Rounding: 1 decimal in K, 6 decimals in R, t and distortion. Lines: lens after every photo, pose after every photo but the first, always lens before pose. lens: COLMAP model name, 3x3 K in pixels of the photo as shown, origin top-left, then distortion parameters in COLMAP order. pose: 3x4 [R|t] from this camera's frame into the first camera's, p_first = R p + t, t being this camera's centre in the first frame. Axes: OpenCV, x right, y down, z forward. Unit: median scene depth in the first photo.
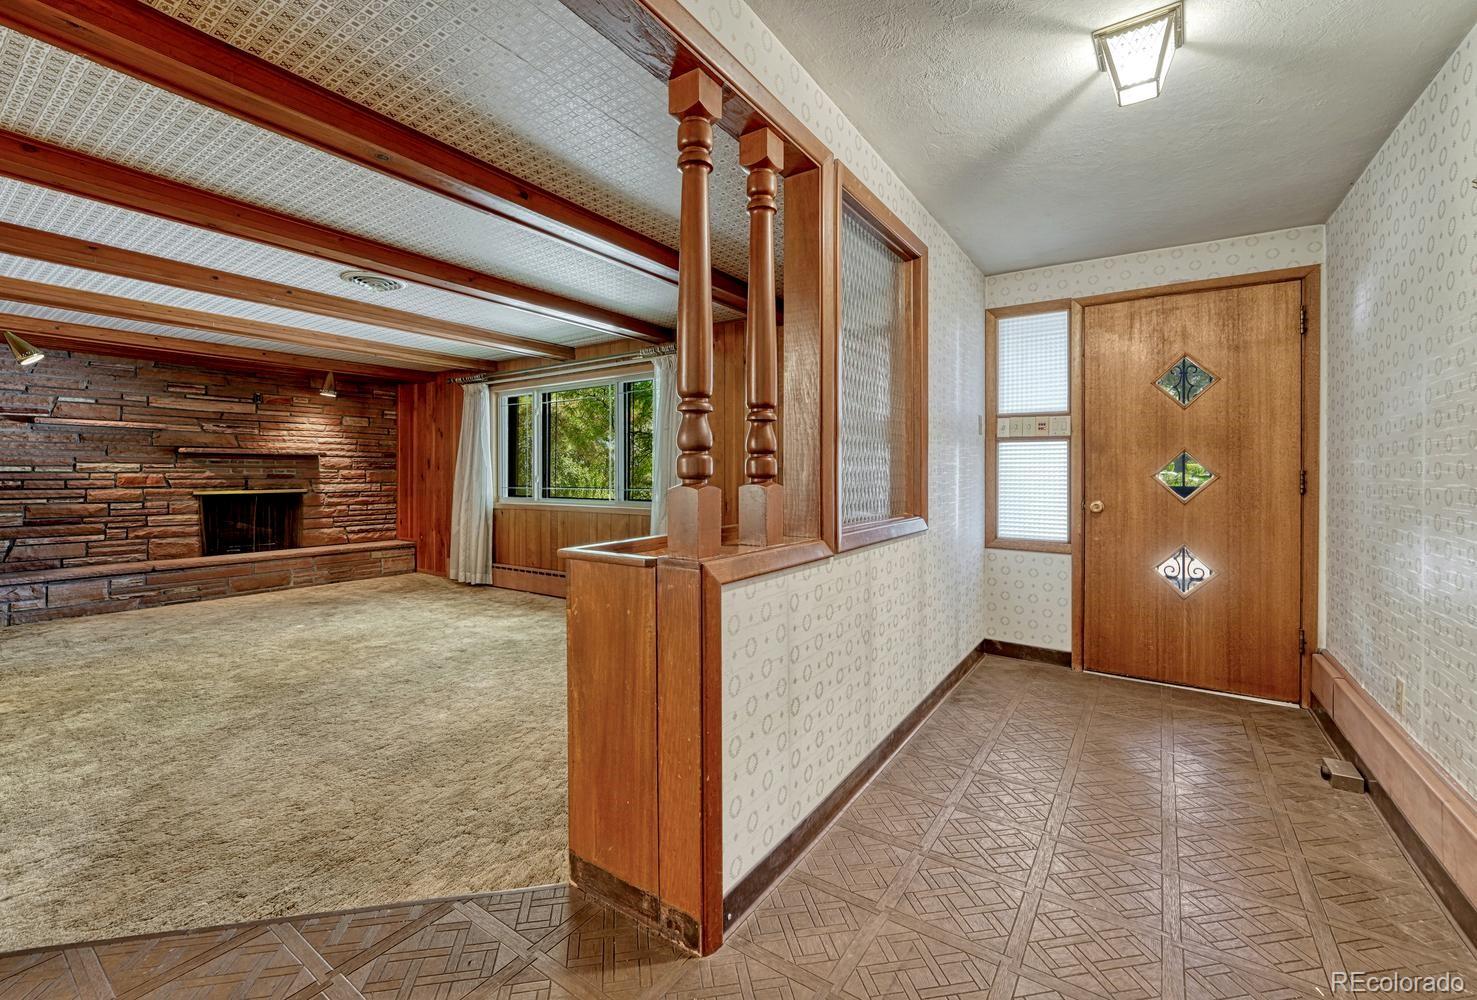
lens RADIAL K [[609.9, 0, 729.0], [0, 609.9, 472.3], [0, 0, 1]] dist [0.000213, -0.000350]
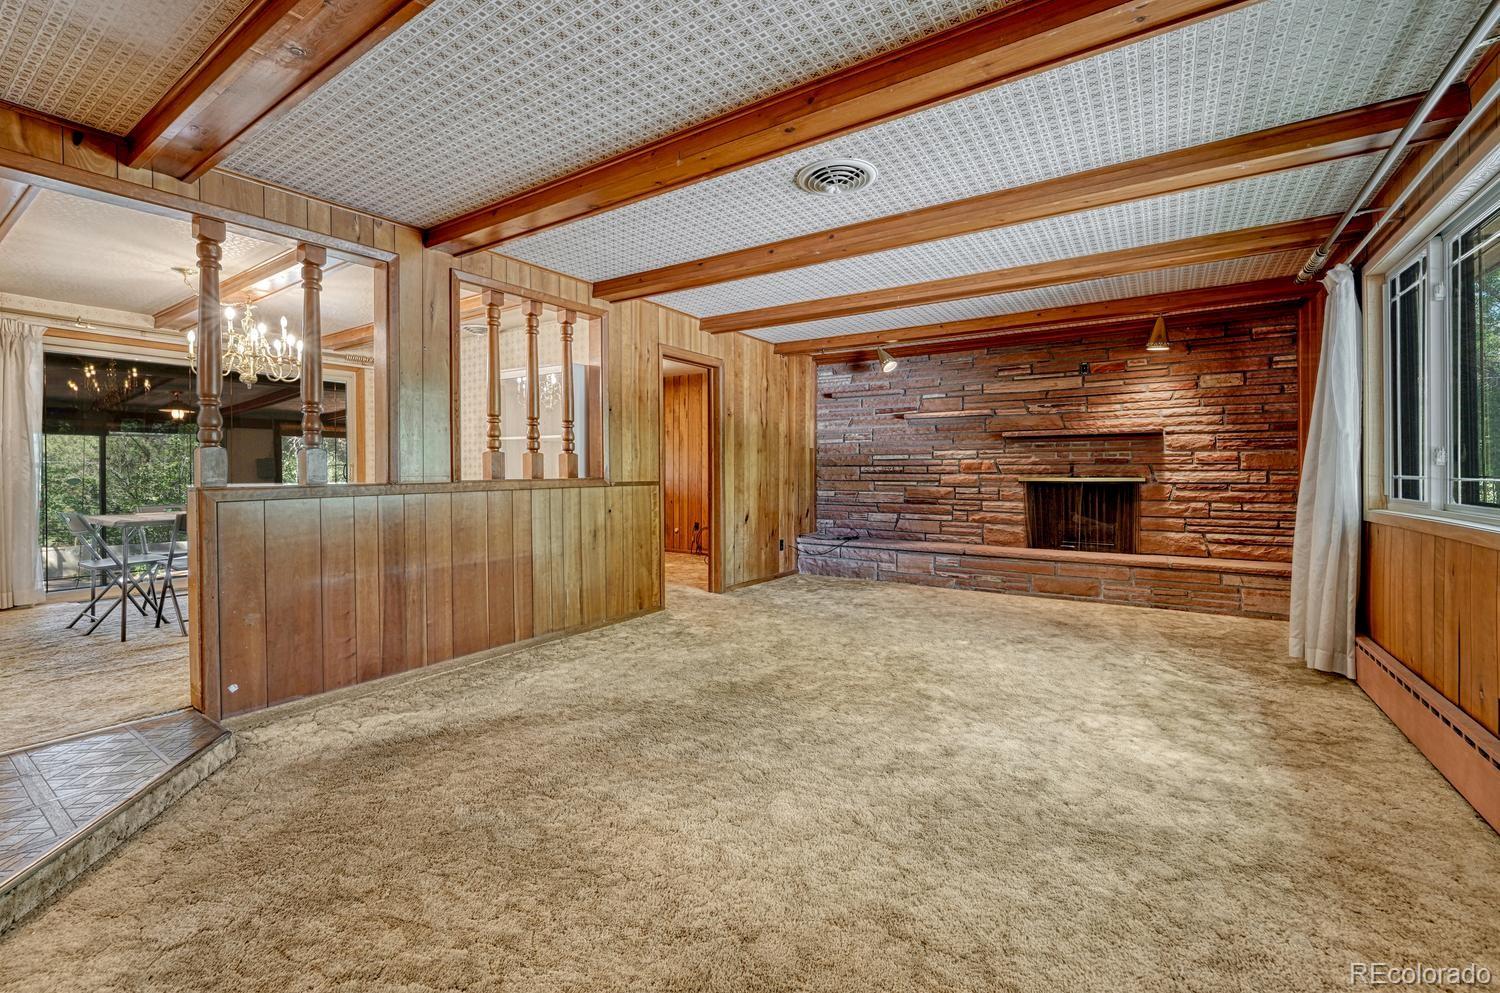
lens RADIAL K [[633.0, 0, 733.8], [0, 633.0, 473.2], [0, 0, 1]] dist [-0.014055, -0.000471]
pose [[0.010705, 0.000502, -0.999943, 0.099147], [0.004979, 0.999987, 0.000556, 0.021231], [0.999930, -0.004984, 0.010703, 0.543164]]
